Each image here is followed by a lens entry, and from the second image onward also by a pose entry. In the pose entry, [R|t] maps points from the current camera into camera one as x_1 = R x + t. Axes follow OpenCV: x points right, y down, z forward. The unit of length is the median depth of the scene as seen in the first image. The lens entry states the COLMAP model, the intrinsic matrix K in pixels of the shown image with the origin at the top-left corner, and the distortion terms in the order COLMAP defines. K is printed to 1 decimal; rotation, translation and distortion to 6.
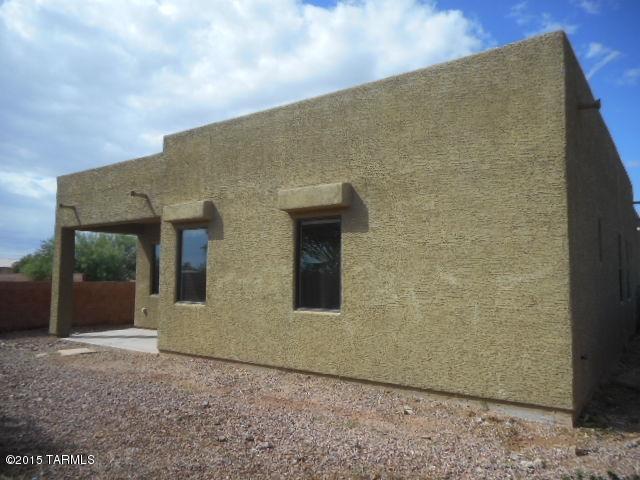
lens RADIAL K [[472.2, 0, 321.1], [0, 472.2, 242.8], [0, 0, 1]] dist [-0.007547, -0.000355]
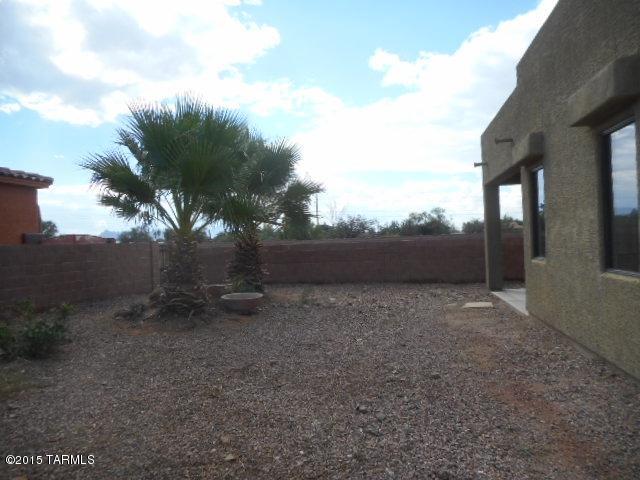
lens RADIAL K [[472.2, 0, 320.3], [0, 472.2, 240.0], [0, 0, 1]] dist [-0.007547, -0.000355]
pose [[0.438016, -0.027701, -0.898540, 0.365408], [0.109281, 0.993753, 0.022635, 0.039214], [0.892300, -0.108108, 0.438307, 0.355614]]
